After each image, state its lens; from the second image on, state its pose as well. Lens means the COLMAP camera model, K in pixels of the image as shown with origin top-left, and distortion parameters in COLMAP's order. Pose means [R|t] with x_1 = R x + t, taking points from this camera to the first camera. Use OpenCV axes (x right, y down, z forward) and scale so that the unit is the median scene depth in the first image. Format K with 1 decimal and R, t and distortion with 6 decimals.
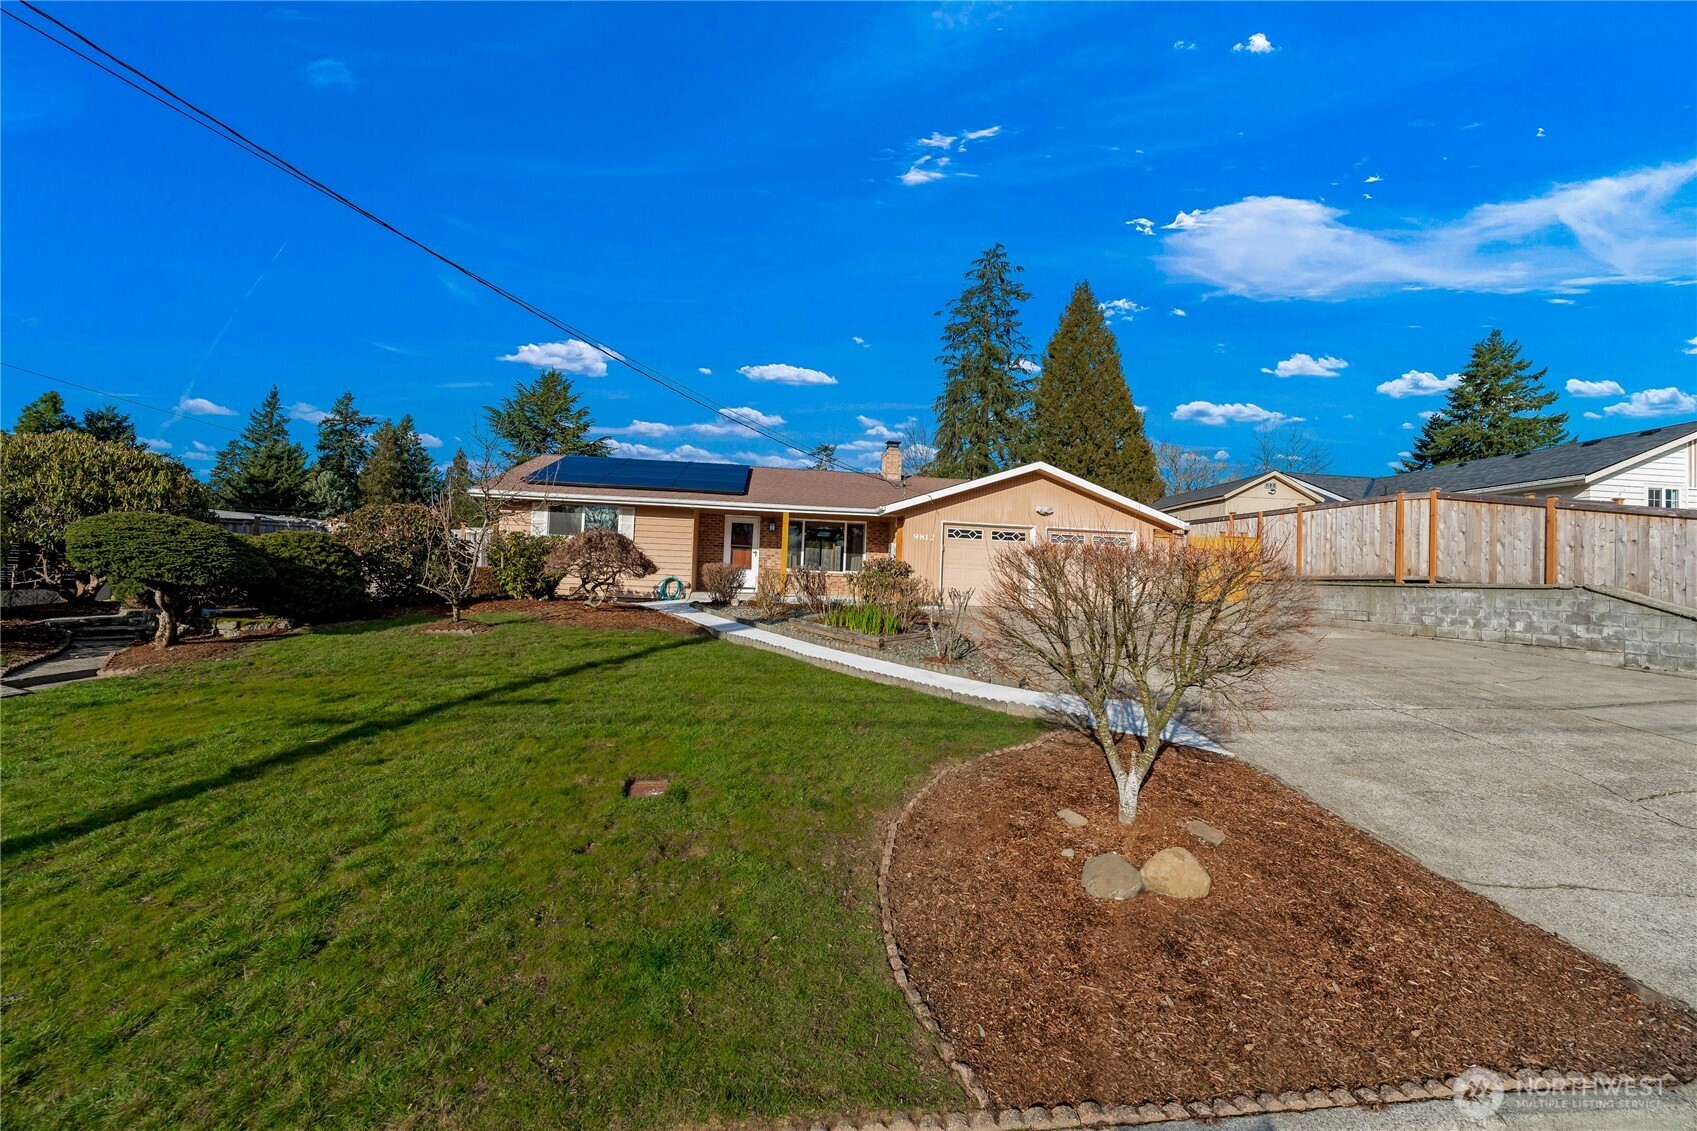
lens RADIAL K [[735.4, 0, 849.2], [0, 735.4, 531.6], [0, 0, 1]] dist [-0.001896, -0.000502]
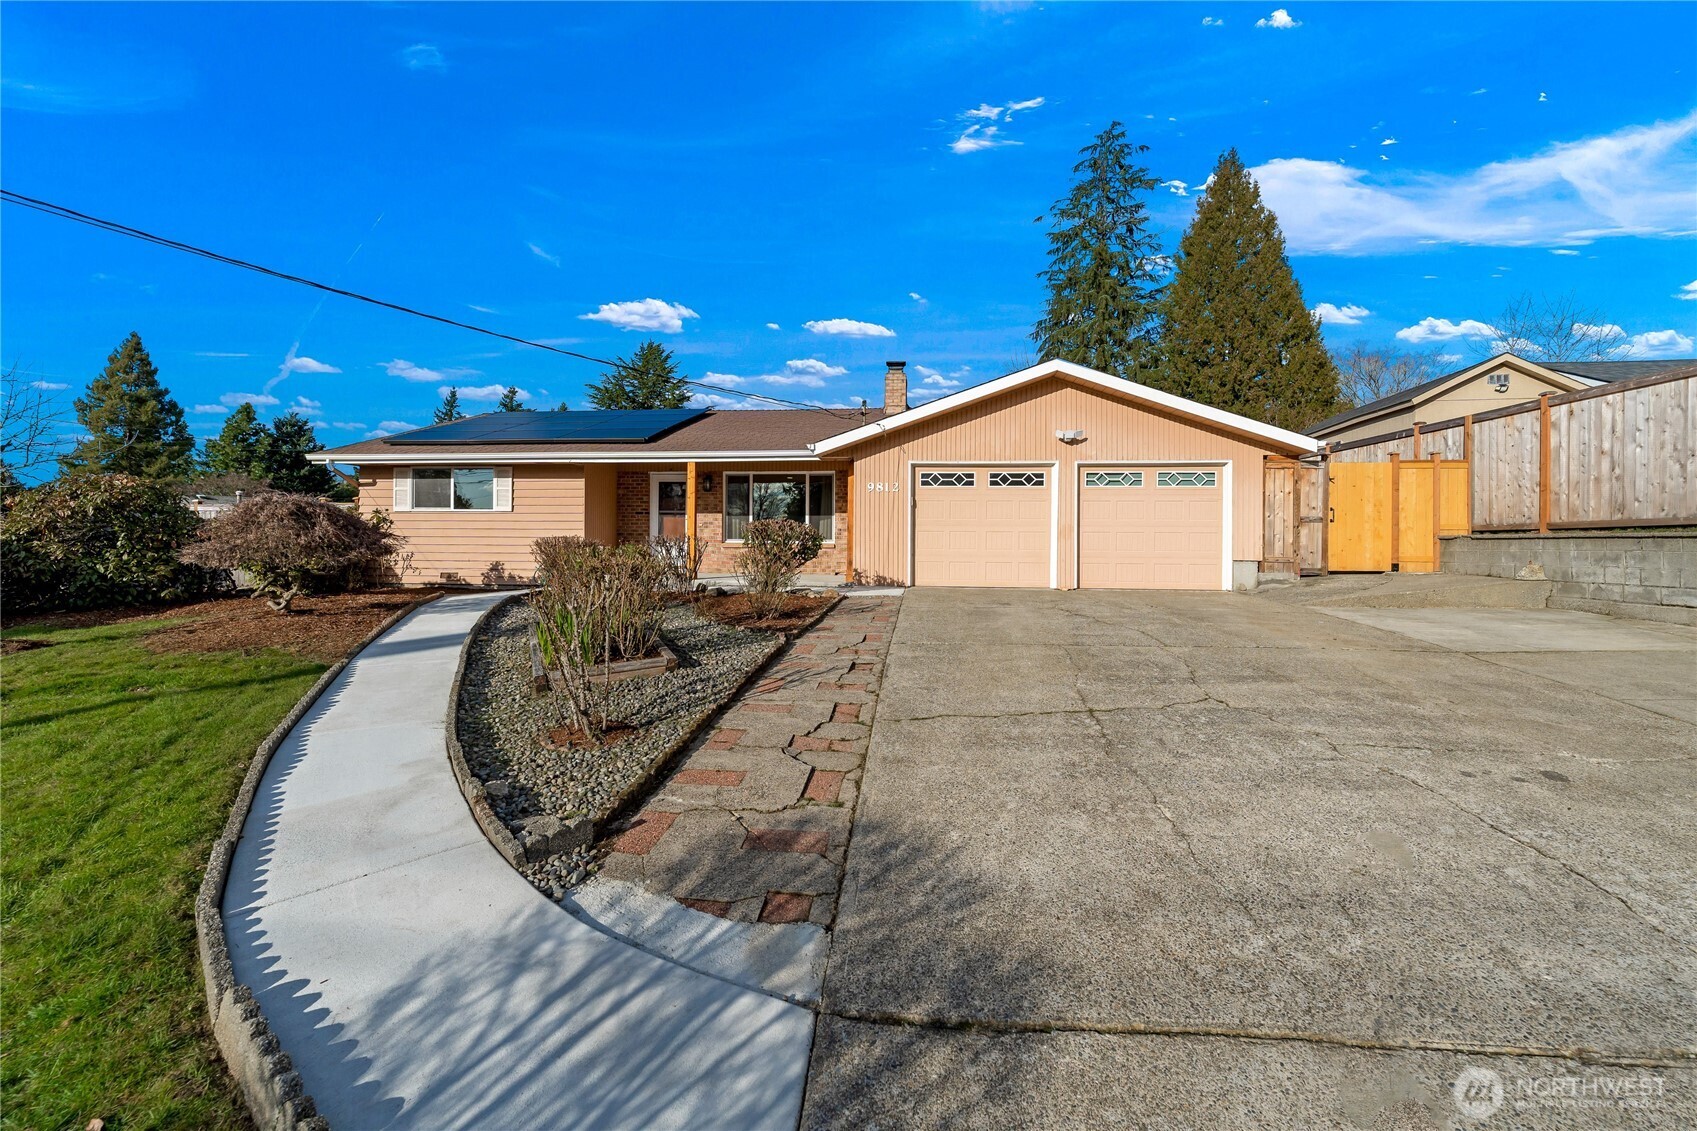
lens RADIAL K [[735.4, 0, 849.2], [0, 735.4, 531.6], [0, 0, 1]] dist [-0.001896, -0.000502]
pose [[0.971316, -0.036101, -0.235036, 0.217583], [0.046324, 0.998199, 0.038118, 0.020176], [0.233237, -0.047912, 0.971239, 0.317194]]
